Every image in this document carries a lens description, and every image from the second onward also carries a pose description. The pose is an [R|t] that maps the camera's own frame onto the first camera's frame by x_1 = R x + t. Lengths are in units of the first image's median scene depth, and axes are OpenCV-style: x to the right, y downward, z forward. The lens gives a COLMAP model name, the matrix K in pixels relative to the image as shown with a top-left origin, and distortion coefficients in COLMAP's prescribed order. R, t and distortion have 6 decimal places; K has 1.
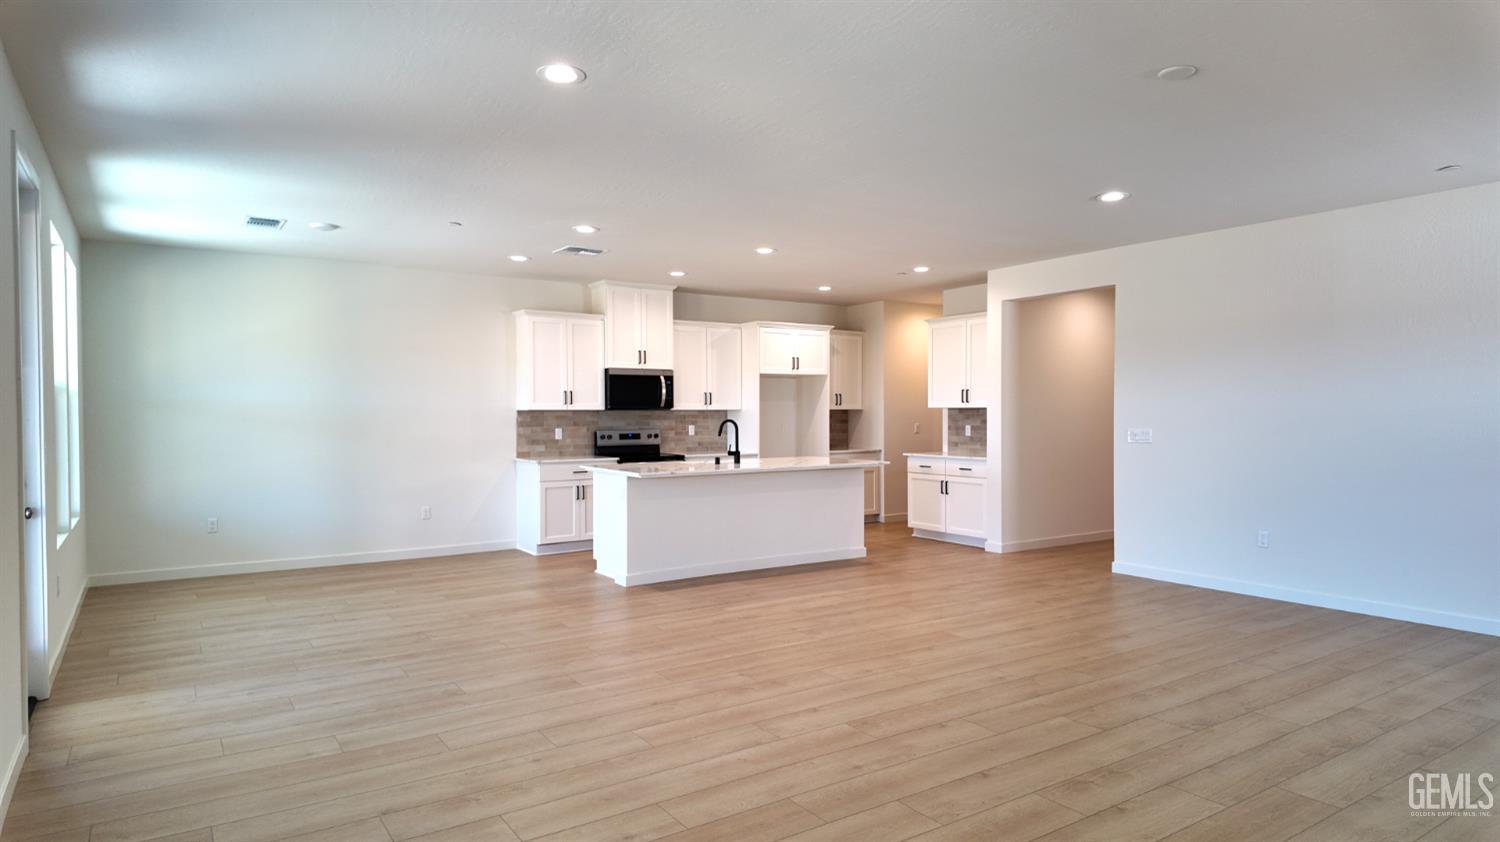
lens RADIAL K [[868.8, 0, 750.0], [0, 868.8, 421.0], [0, 0, 1]] dist [0.001739, -0.001036]
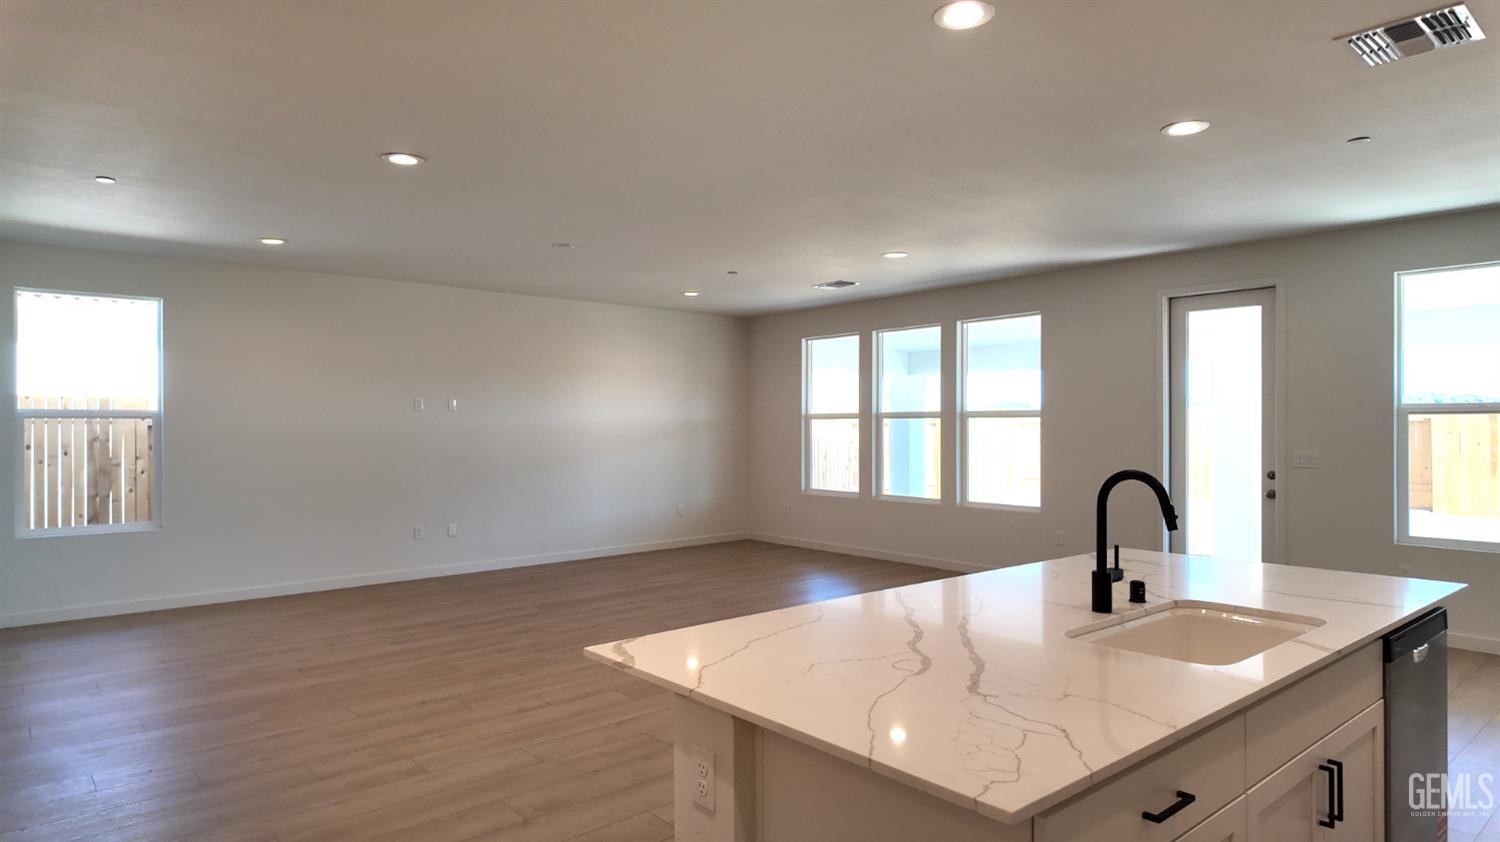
lens RADIAL K [[868.8, 0, 750.0], [0, 868.8, 421.0], [0, 0, 1]] dist [0.001739, -0.001036]
pose [[-0.994322, 0.005939, -0.106249, 0.138871], [0.004992, 0.999945, 0.009179, -0.022472], [0.106298, 0.008596, -0.994297, 1.285067]]
